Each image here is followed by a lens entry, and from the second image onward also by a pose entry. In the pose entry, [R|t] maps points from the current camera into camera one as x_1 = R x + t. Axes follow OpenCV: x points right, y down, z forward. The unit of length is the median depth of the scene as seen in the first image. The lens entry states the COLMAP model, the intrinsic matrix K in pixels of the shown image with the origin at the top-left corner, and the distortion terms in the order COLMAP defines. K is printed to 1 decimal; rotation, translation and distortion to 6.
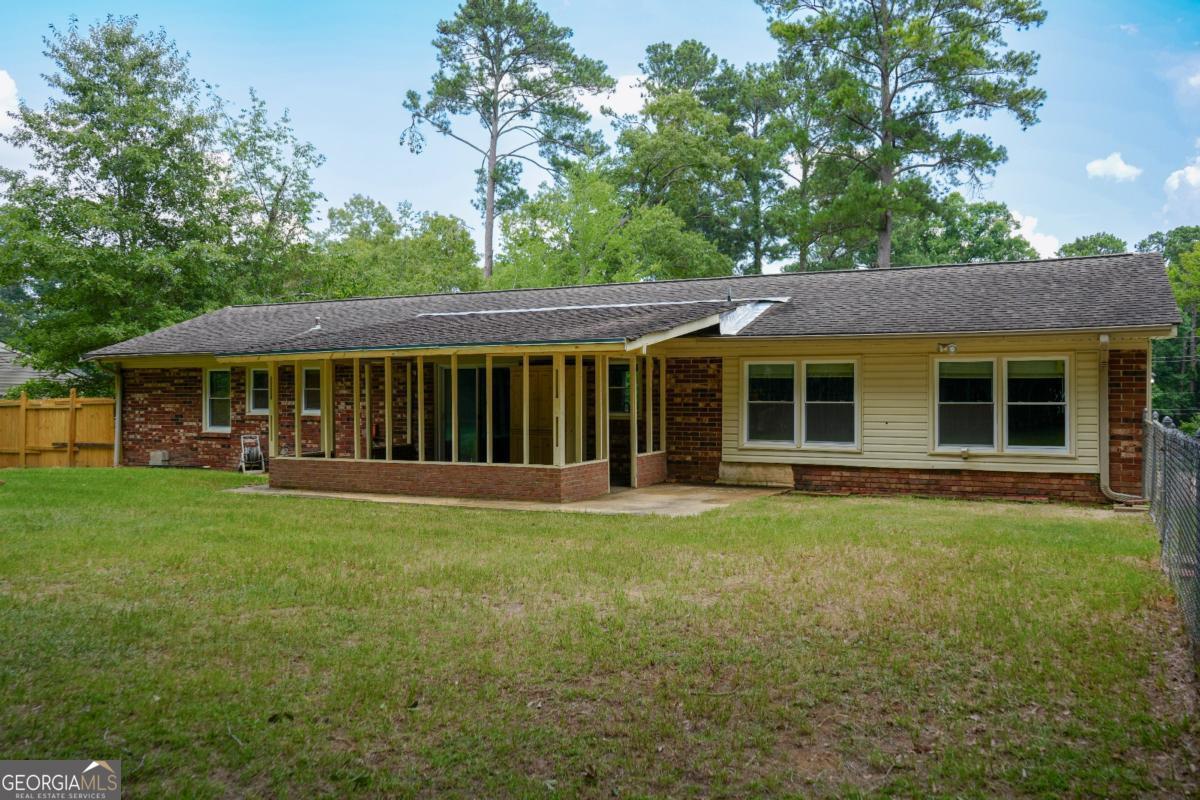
lens RADIAL K [[963.4, 0, 604.2], [0, 963.4, 402.2], [0, 0, 1]] dist [-0.017057, 0.011798]
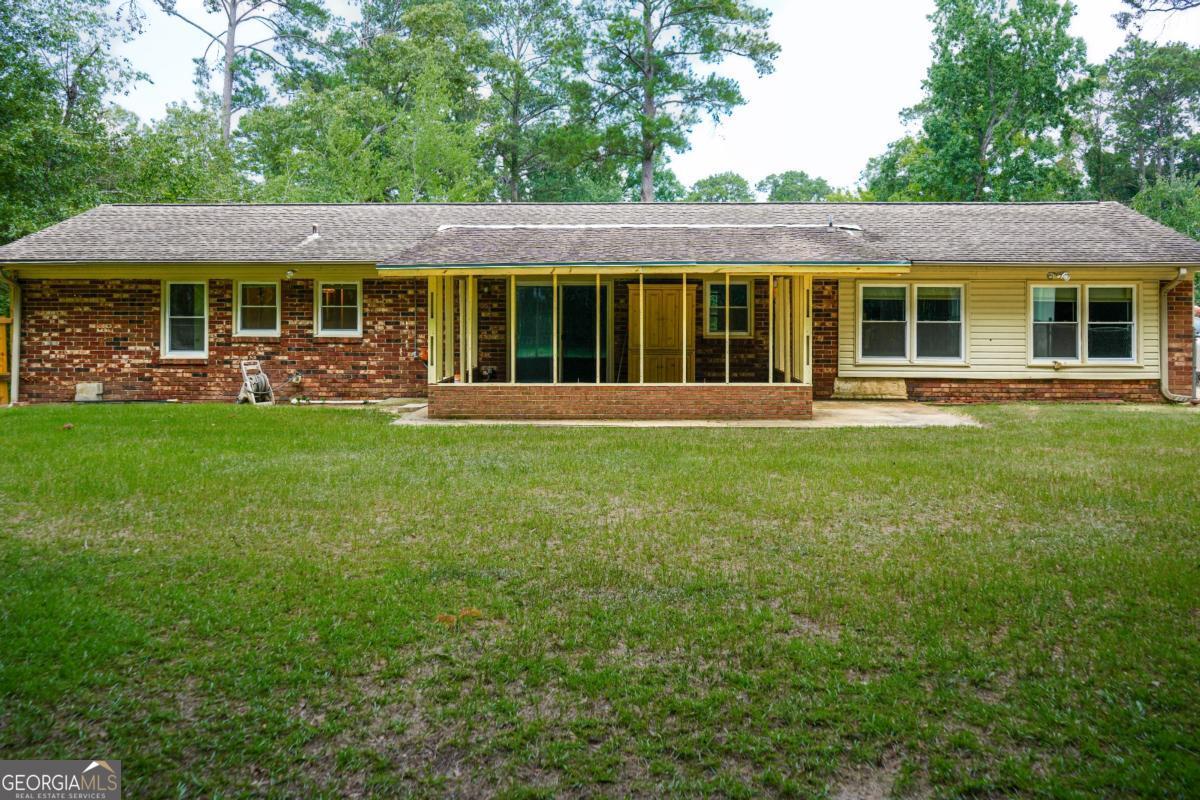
lens RADIAL K [[963.4, 0, 652.1], [0, 963.4, 327.6], [0, 0, 1]] dist [-0.017057, 0.011798]
pose [[0.913261, -0.002141, 0.407369, -0.476066], [-0.000151, 0.999984, 0.005595, 0.000531], [-0.407375, -0.005171, 0.913246, 0.104829]]
